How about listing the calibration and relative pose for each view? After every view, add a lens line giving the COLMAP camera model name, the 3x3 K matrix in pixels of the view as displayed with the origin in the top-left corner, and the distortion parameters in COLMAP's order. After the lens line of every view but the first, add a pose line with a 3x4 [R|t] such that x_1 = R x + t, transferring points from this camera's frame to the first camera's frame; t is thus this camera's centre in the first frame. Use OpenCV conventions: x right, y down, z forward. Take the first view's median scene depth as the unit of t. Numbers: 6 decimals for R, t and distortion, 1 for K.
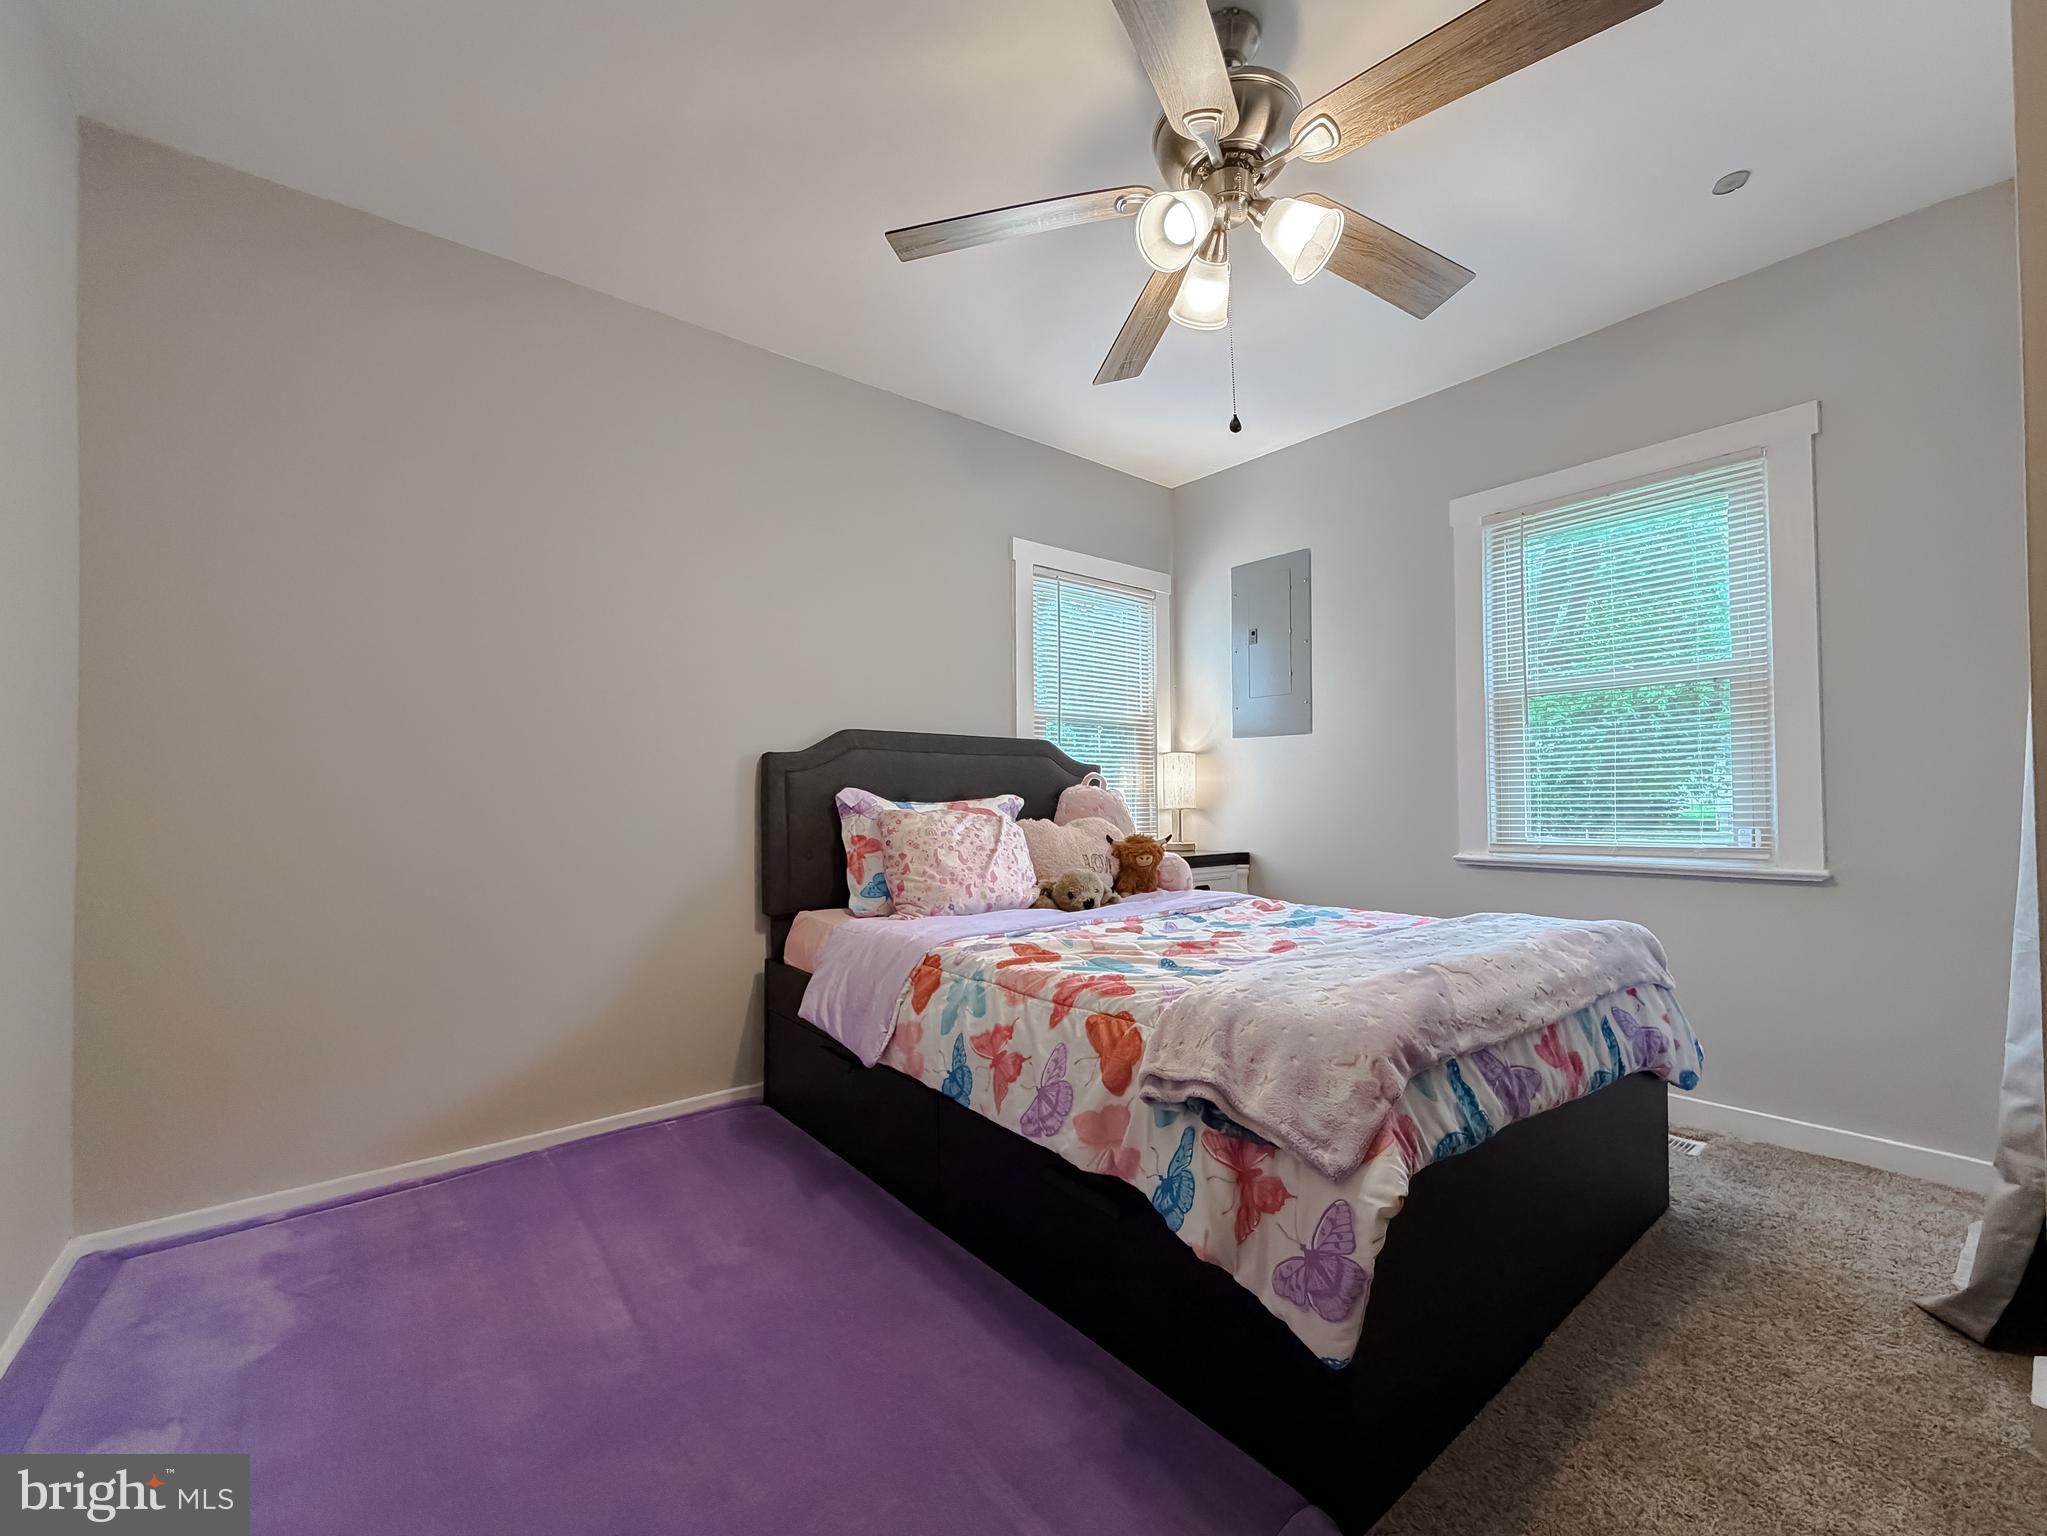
lens RADIAL K [[831.3, 0, 1018.7], [0, 831.3, 777.9], [0, 0, 1]] dist [0.000323, -0.000011]
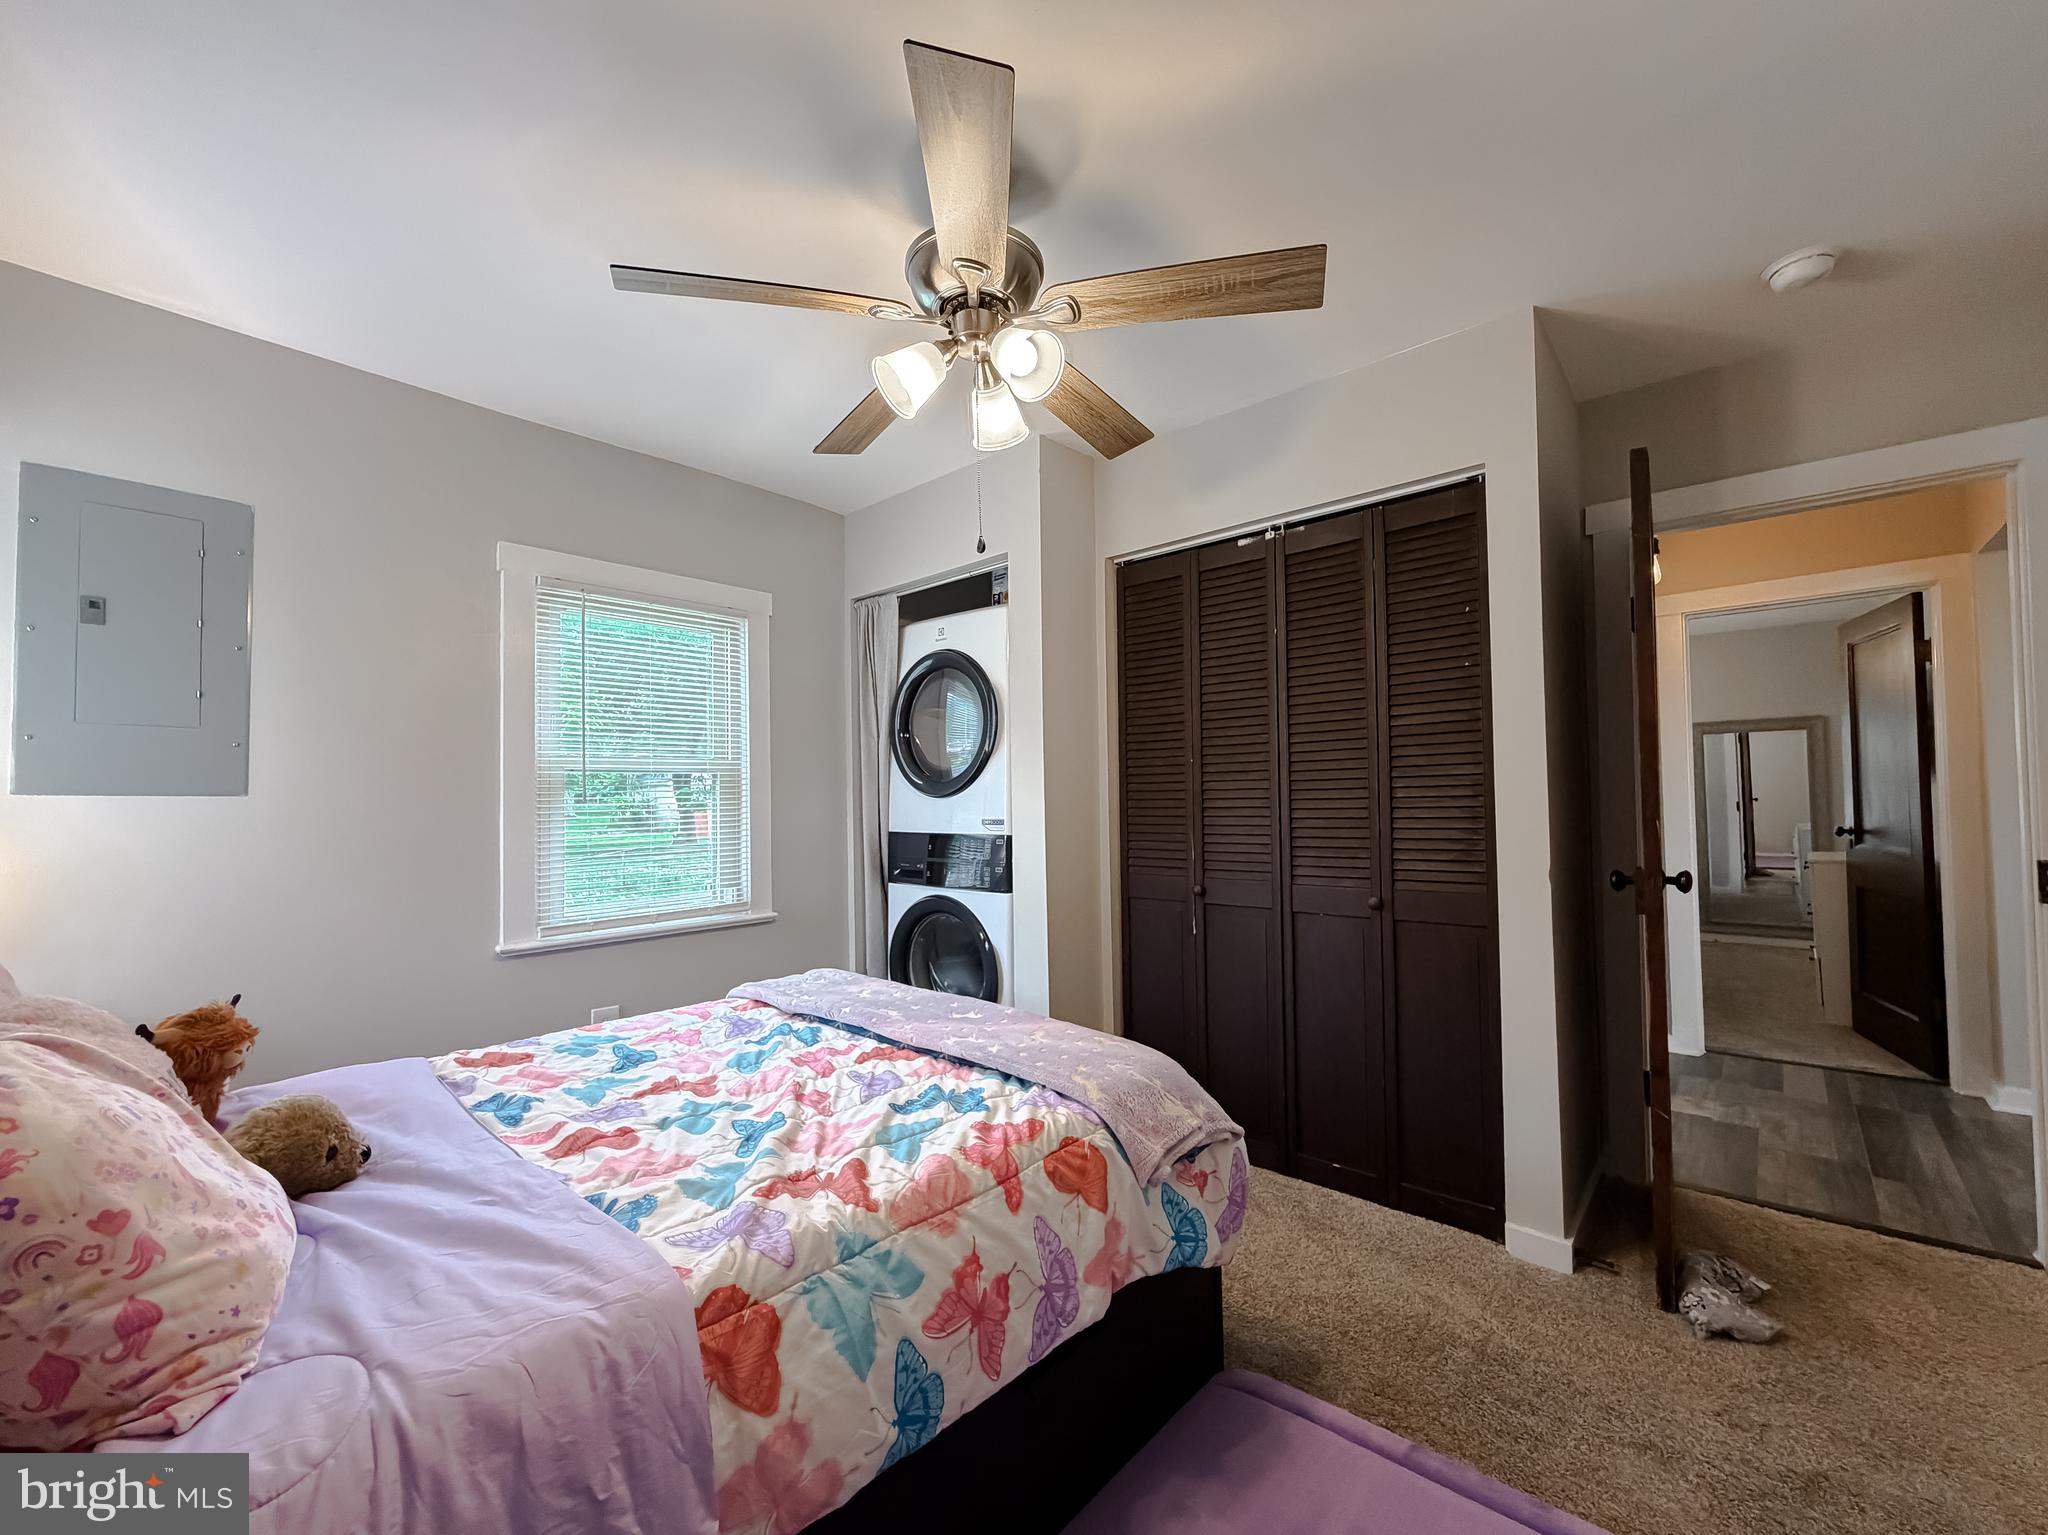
lens RADIAL K [[831.7, 0, 1019.2], [0, 831.7, 777.4], [0, 0, 1]] dist [0.000323, -0.000011]
pose [[-0.151692, 0.044230, 0.987438, -0.716228], [-0.004598, 0.998956, -0.045452, -0.082250], [-0.988417, -0.011434, -0.151330, 1.020393]]
